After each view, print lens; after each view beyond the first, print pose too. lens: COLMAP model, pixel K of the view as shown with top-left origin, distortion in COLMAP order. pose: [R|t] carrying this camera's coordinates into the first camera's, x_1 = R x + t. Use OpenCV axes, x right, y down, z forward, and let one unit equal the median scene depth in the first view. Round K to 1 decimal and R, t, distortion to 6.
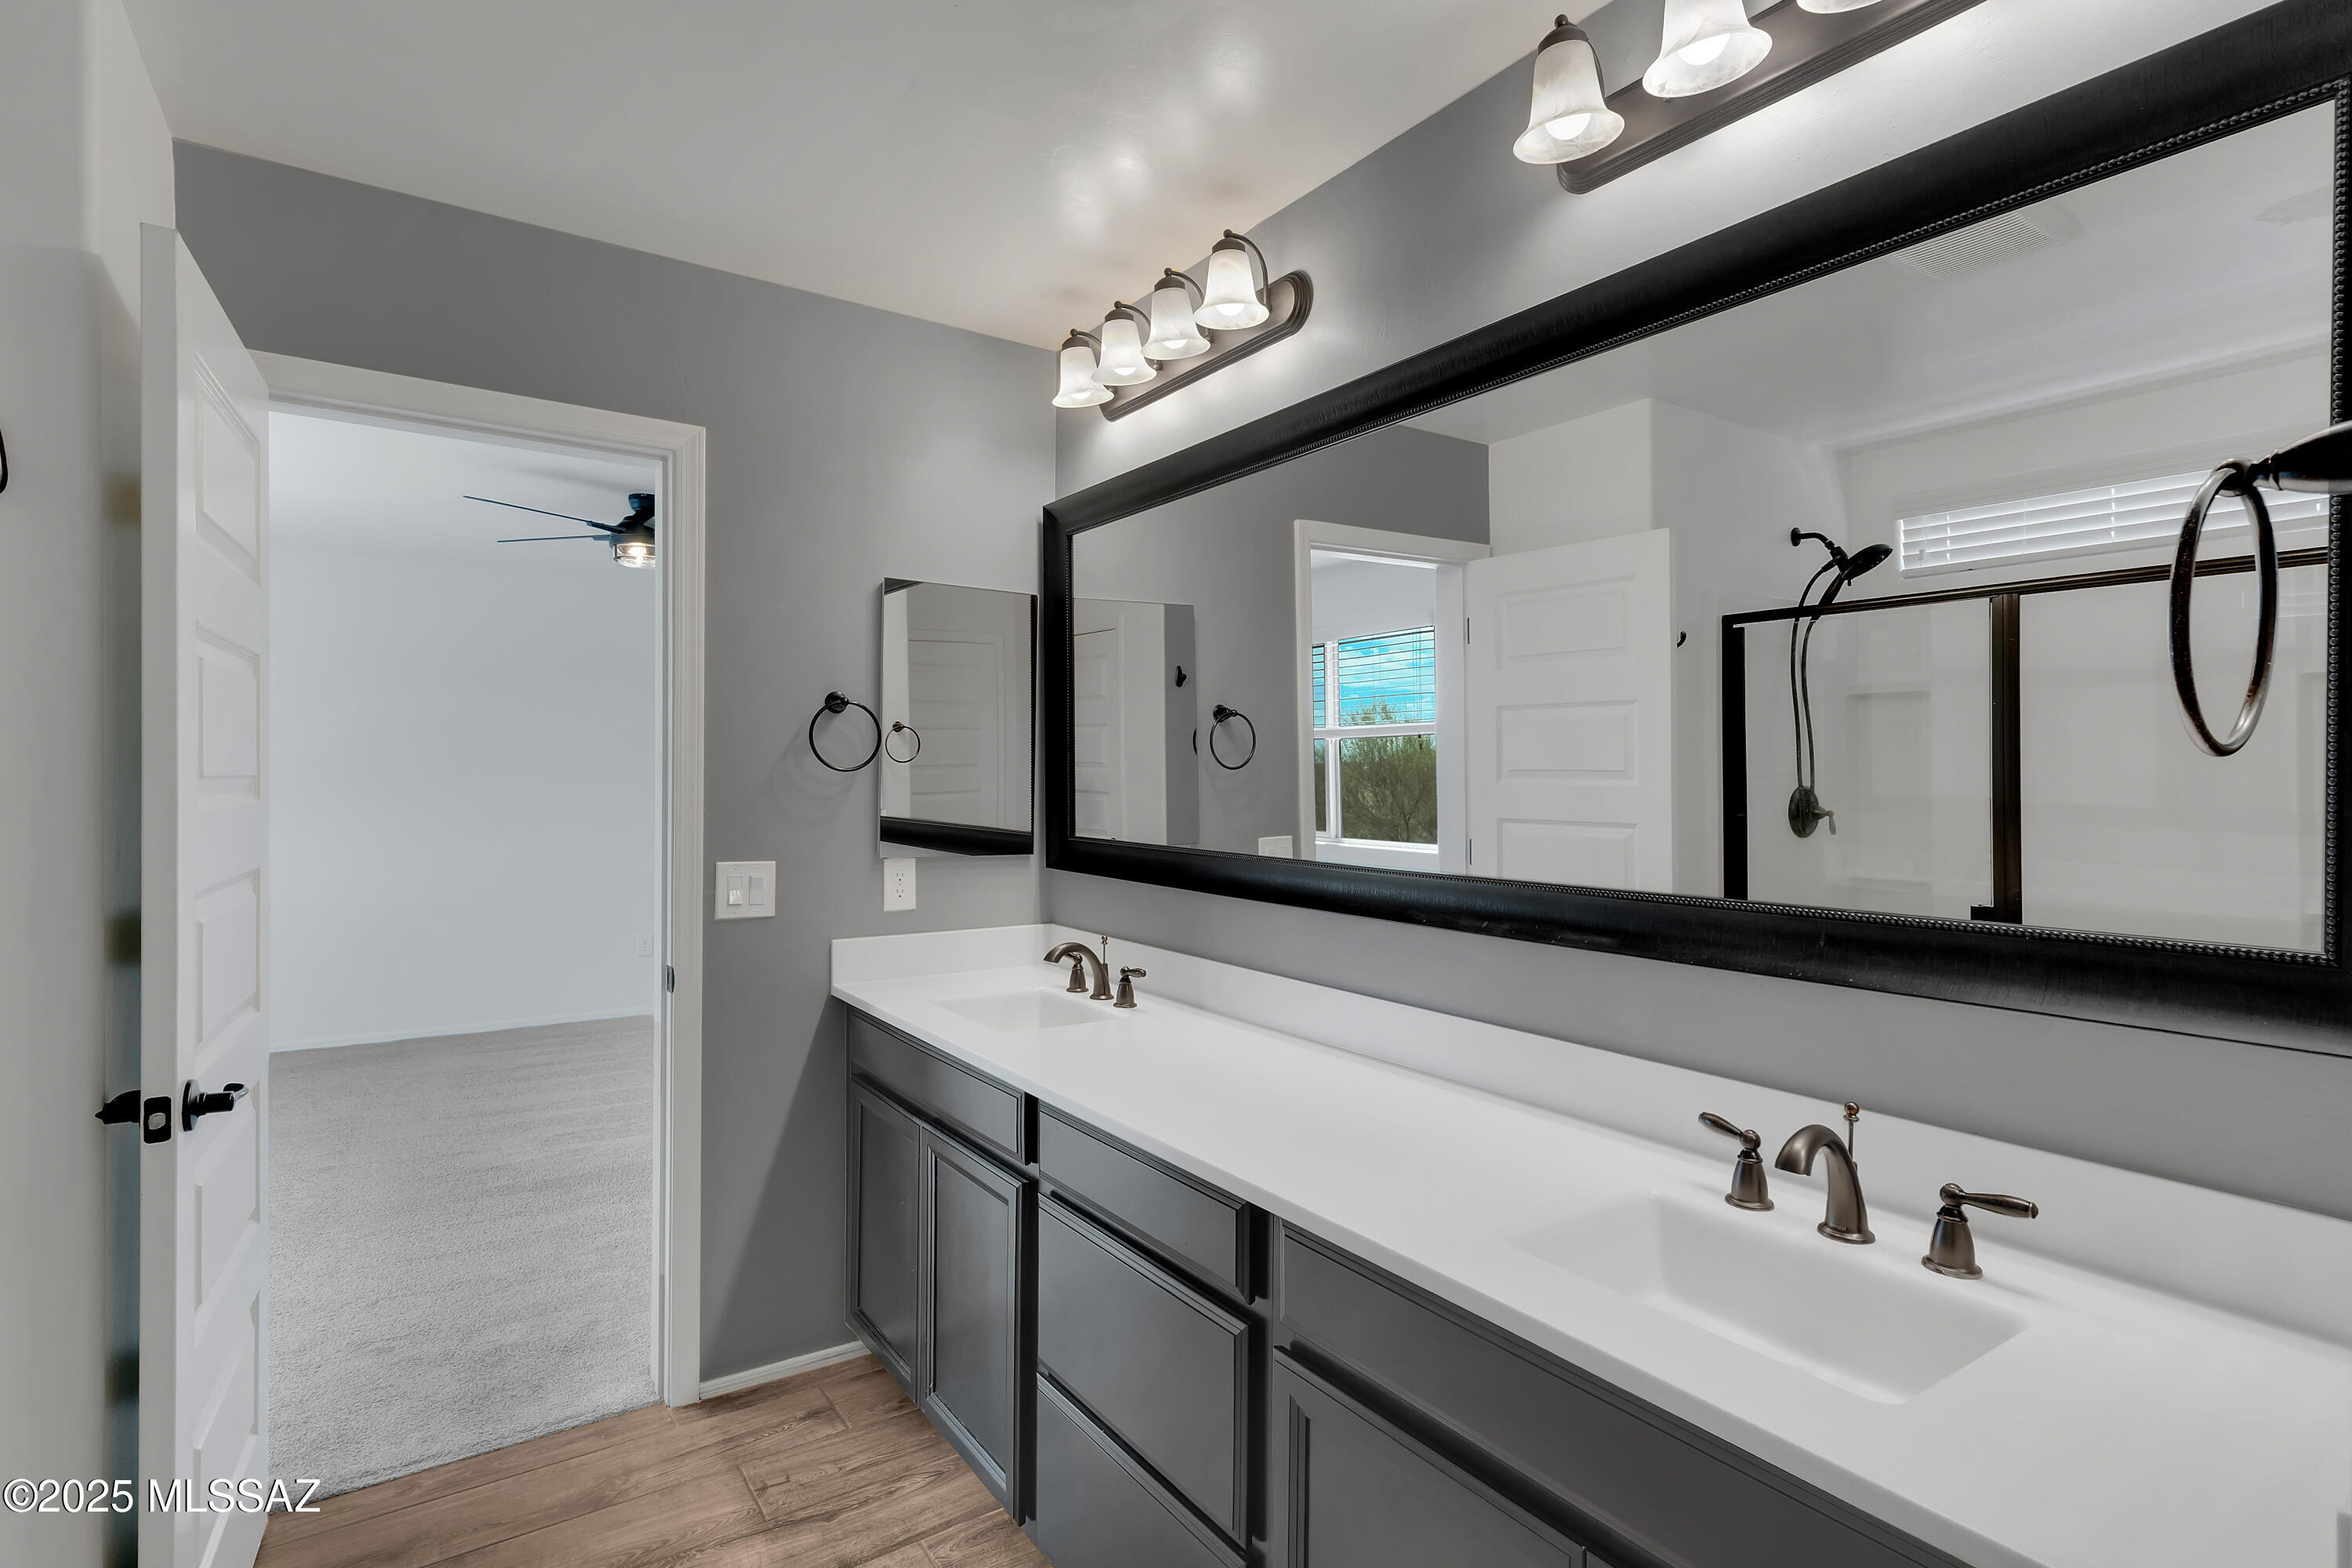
lens RADIAL K [[1304.0, 0, 1160.3], [0, 1304.0, 758.5], [0, 0, 1]] dist [-0.000766, 0.000644]
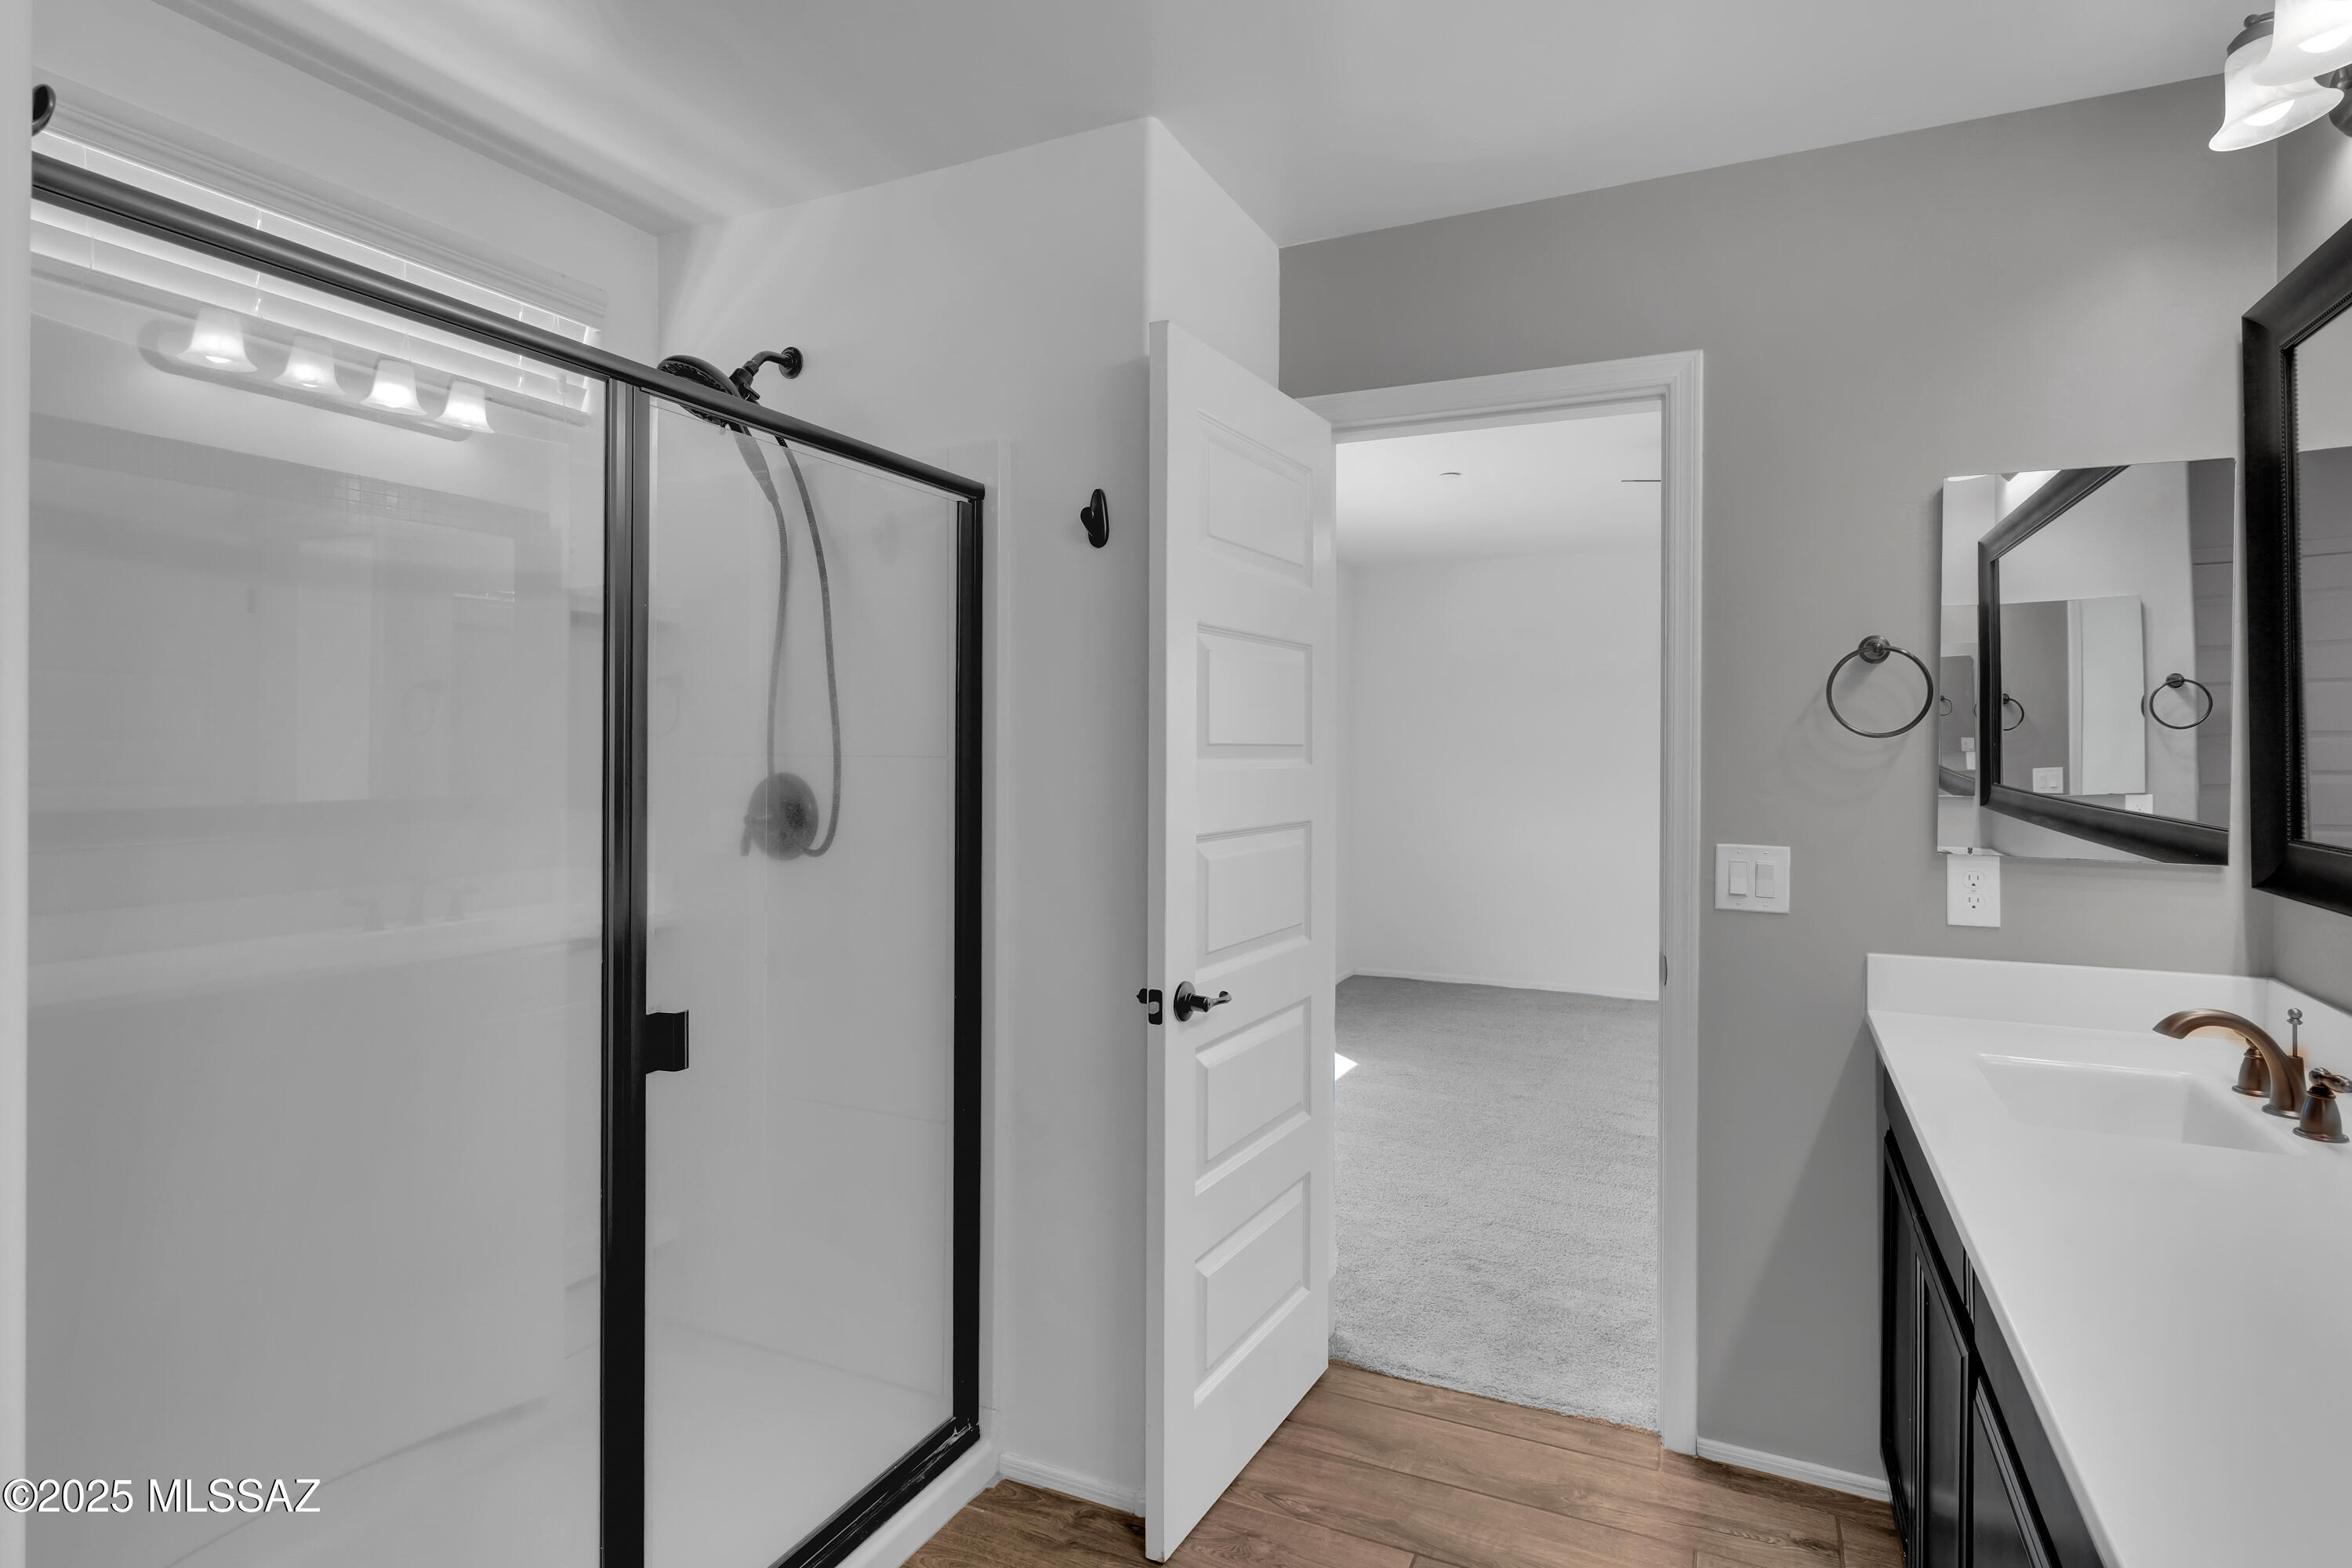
lens RADIAL K [[1230.3, 0, 1179.8], [0, 1230.3, 744.5], [0, 0, 1]] dist [0.002923, 0.000117]
pose [[0.465209, -0.010254, -0.885141, 0.227214], [0.007493, 0.999943, -0.007645, 0.017909], [0.885169, -0.003076, 0.465260, 0.312658]]
